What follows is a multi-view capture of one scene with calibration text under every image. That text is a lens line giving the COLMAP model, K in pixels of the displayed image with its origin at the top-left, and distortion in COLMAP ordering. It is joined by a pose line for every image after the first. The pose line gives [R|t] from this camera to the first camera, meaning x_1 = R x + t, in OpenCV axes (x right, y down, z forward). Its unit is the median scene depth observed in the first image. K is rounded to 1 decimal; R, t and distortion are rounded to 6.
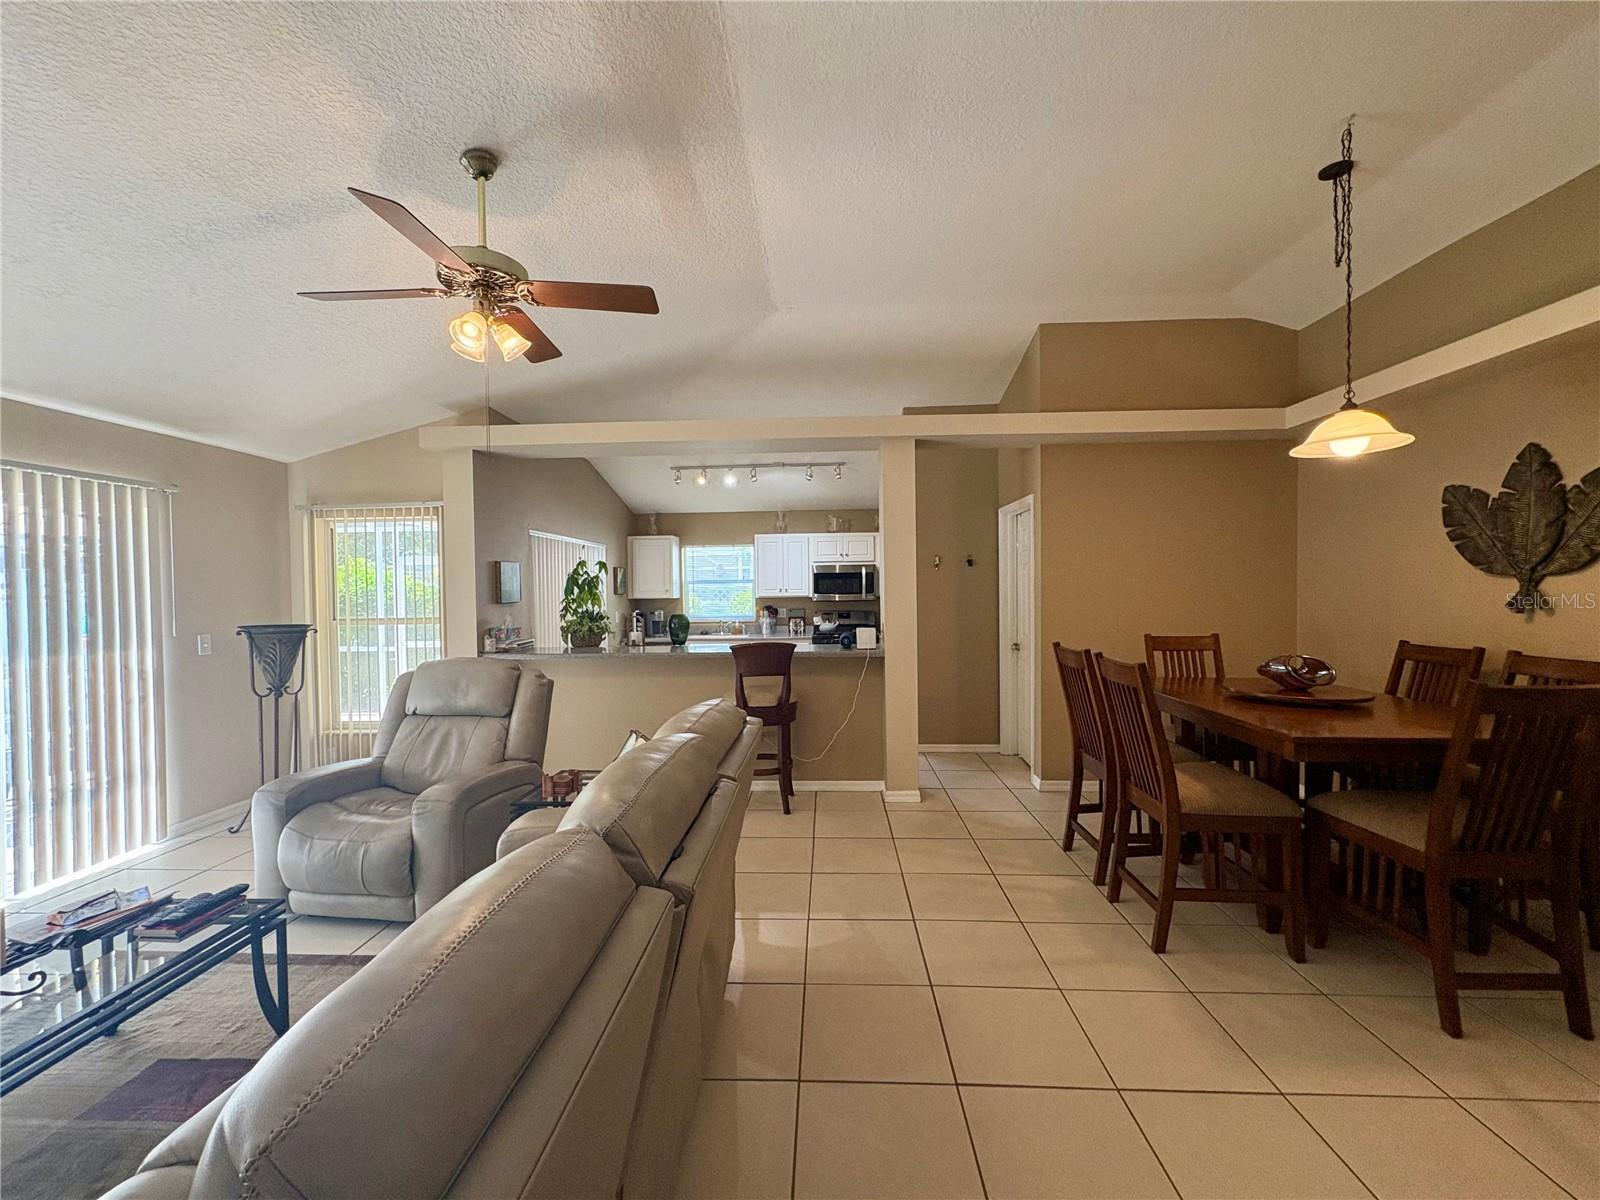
lens RADIAL K [[637.8, 0, 799.8], [0, 637.8, 599.9], [0, 0, 1]] dist [-0.002222, 0.000244]
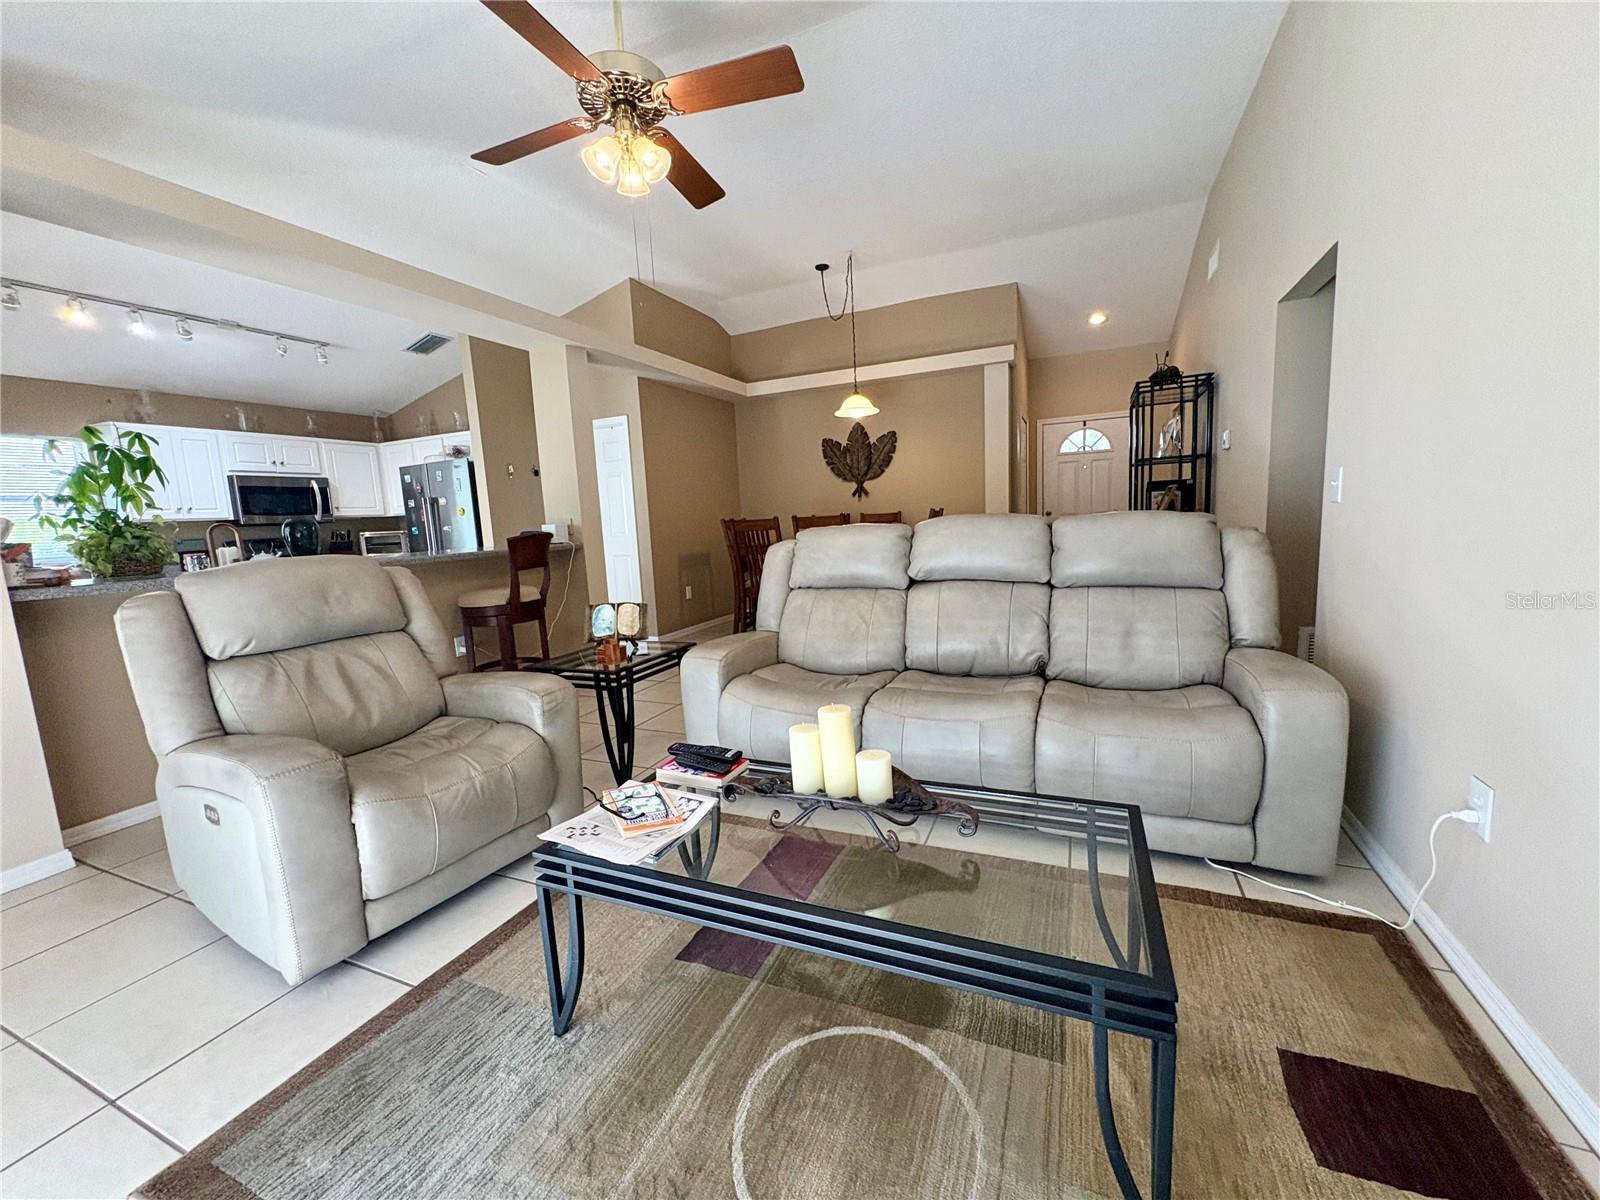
lens RADIAL K [[637.8, 0, 799.8], [0, 637.8, 599.9], [0, 0, 1]] dist [-0.002222, 0.000244]
pose [[0.358071, -0.133994, 0.924029, -0.434698], [0.060455, 0.990899, 0.120264, 0.037855], [-0.931735, 0.012799, 0.362913, 0.138911]]
